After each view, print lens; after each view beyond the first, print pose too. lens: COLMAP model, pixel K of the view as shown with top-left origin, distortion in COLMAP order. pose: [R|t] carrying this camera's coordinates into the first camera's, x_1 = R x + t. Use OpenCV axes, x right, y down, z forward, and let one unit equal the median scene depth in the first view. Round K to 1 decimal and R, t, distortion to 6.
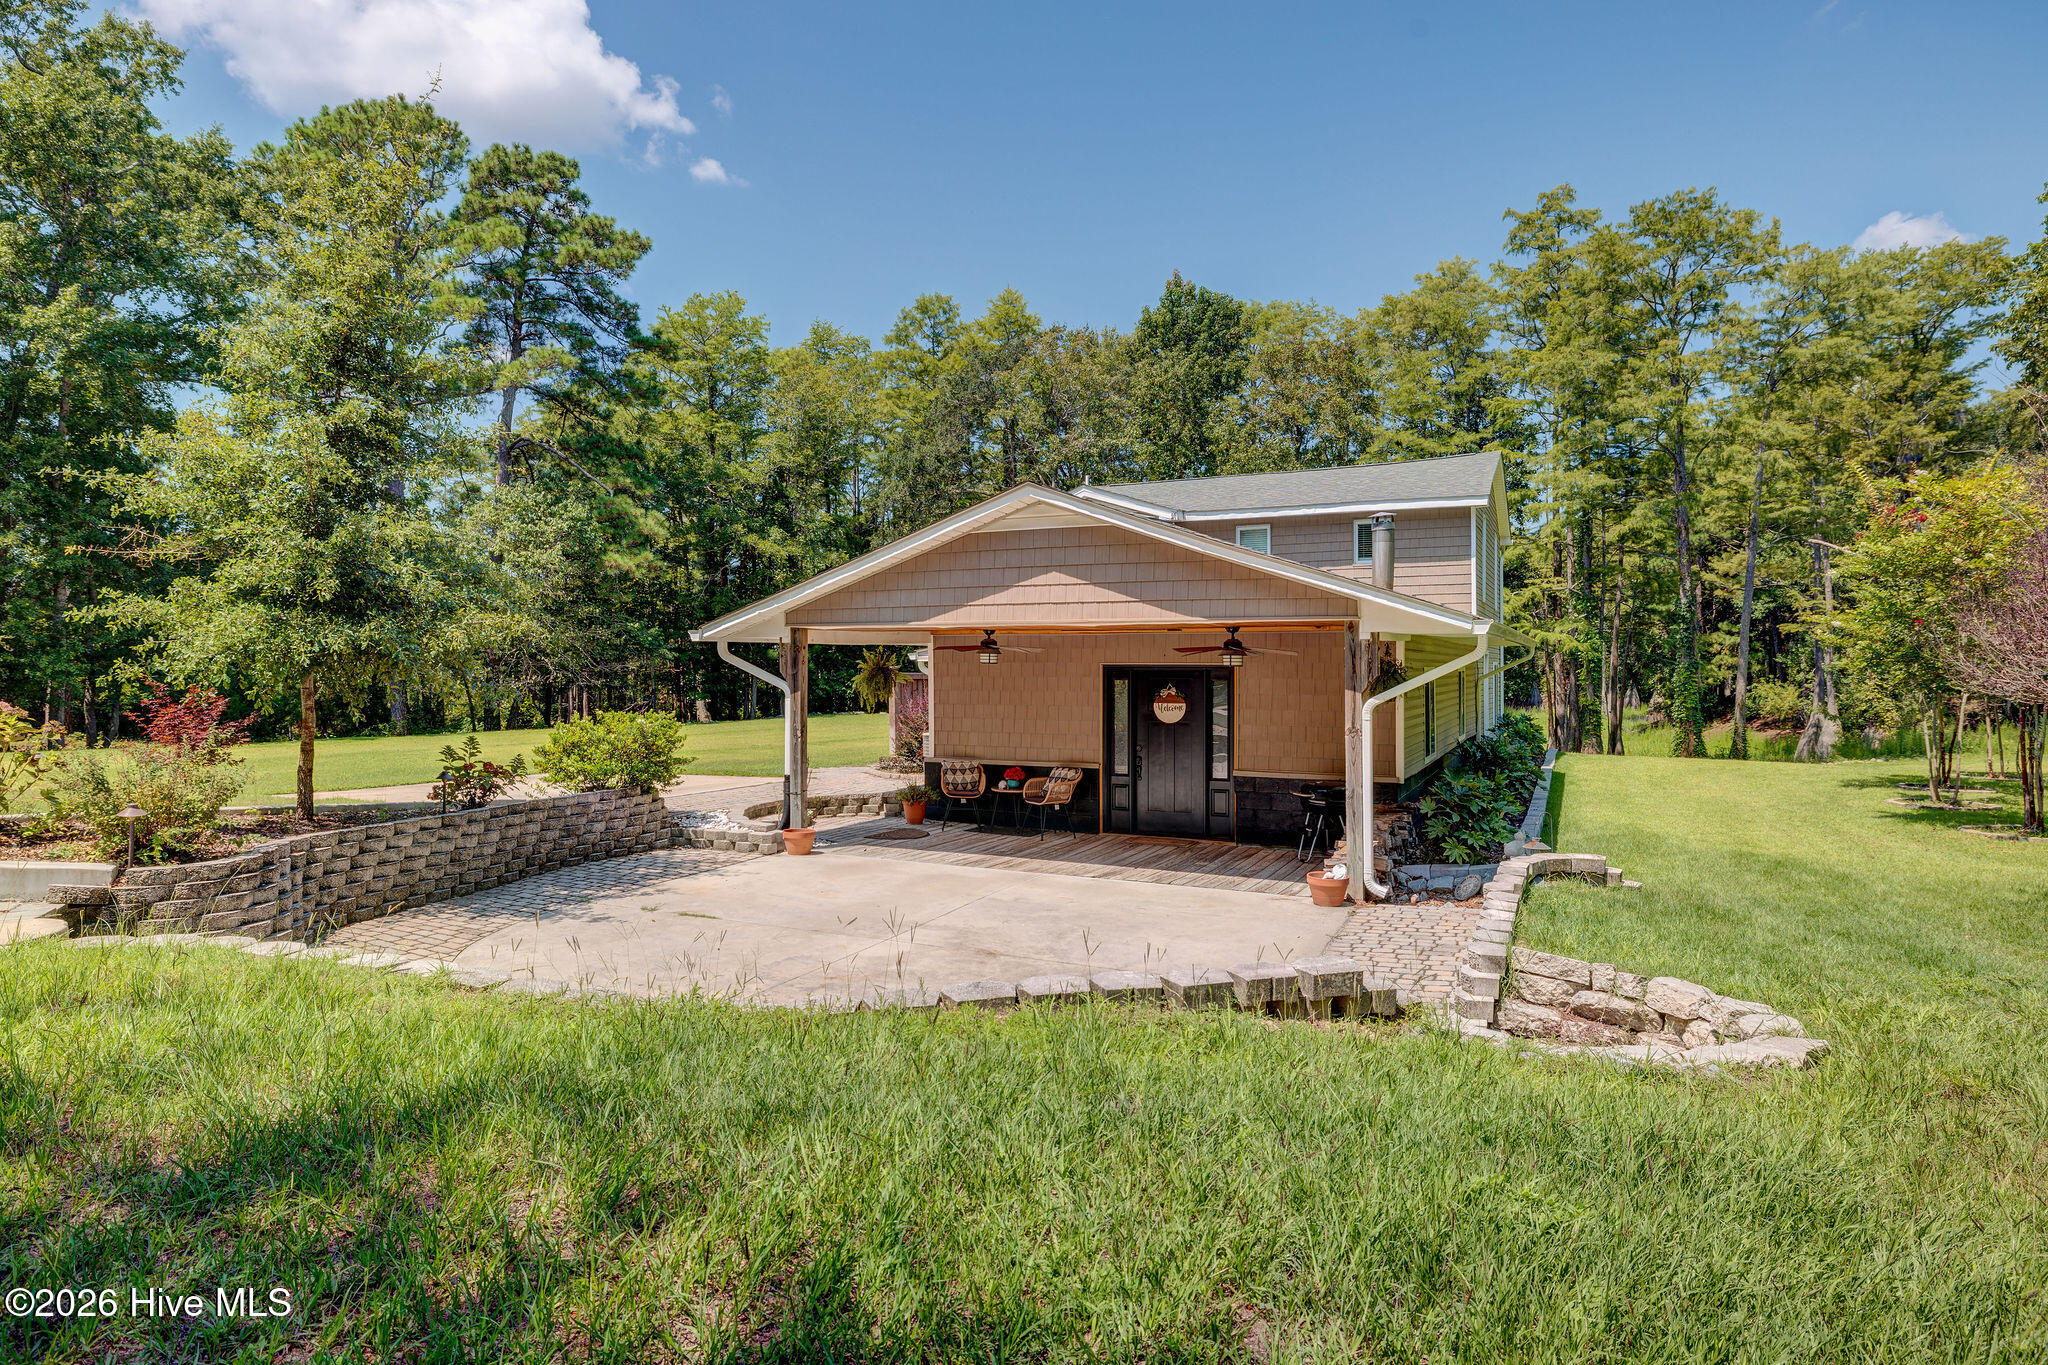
lens RADIAL K [[1181.1, 0, 1024.8], [0, 1181.1, 669.3], [0, 0, 1]] dist [-0.000918, 0.001371]
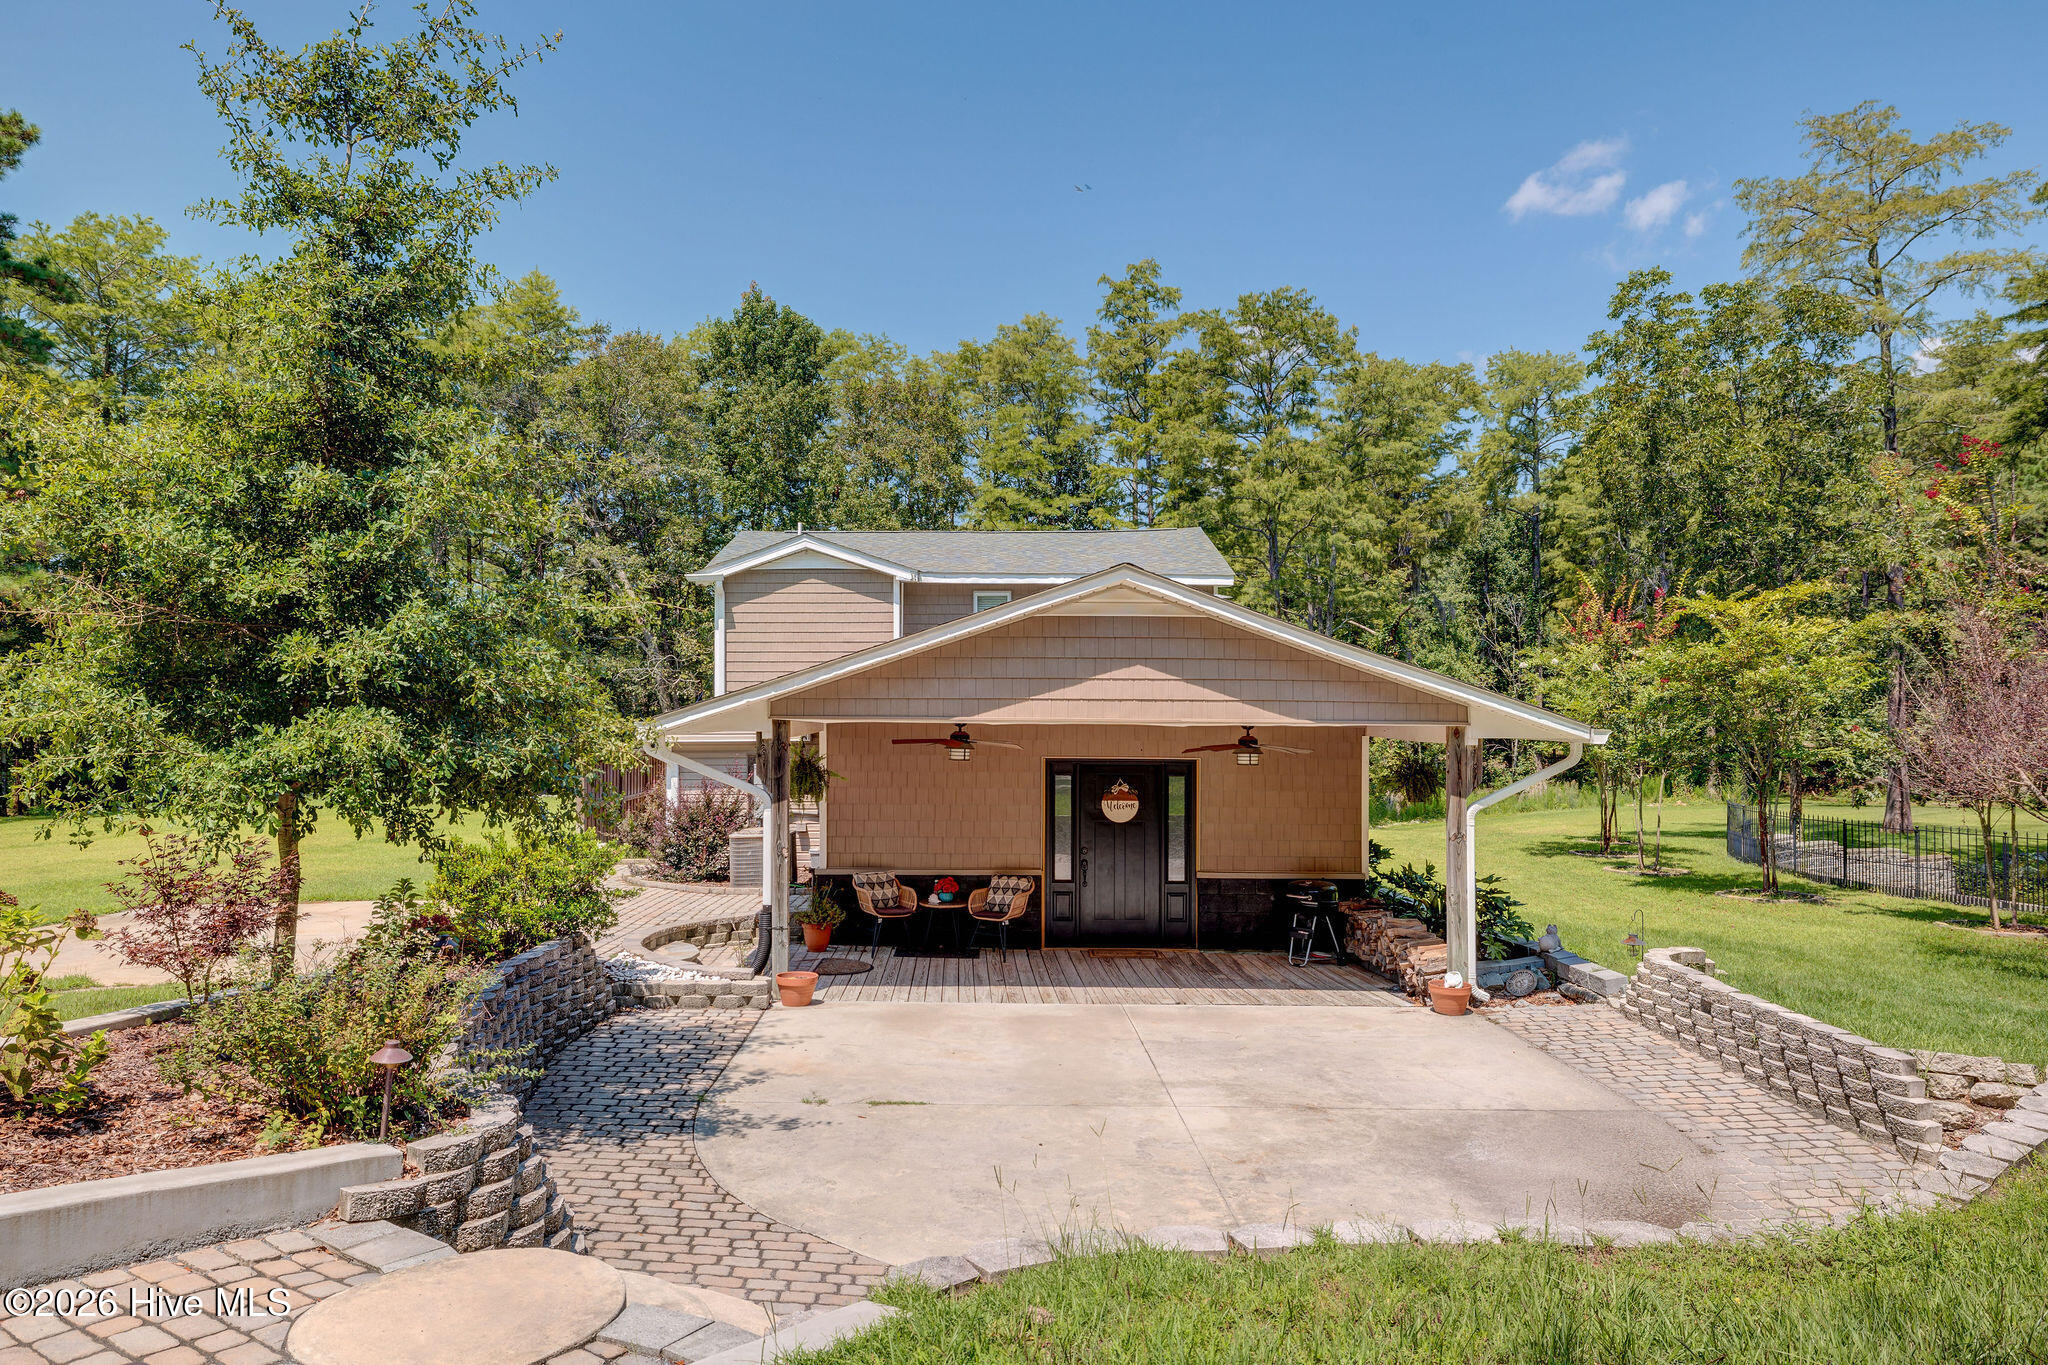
lens RADIAL K [[1320.0, 0, 1022.9], [0, 1320.0, 698.7], [0, 0, 1]] dist [0.002427, -0.001103]
pose [[0.897387, 0.013295, 0.441045, -0.171820], [-0.004751, 0.999779, -0.020472, -0.012511], [-0.441220, 0.016276, 0.897251, 0.048703]]
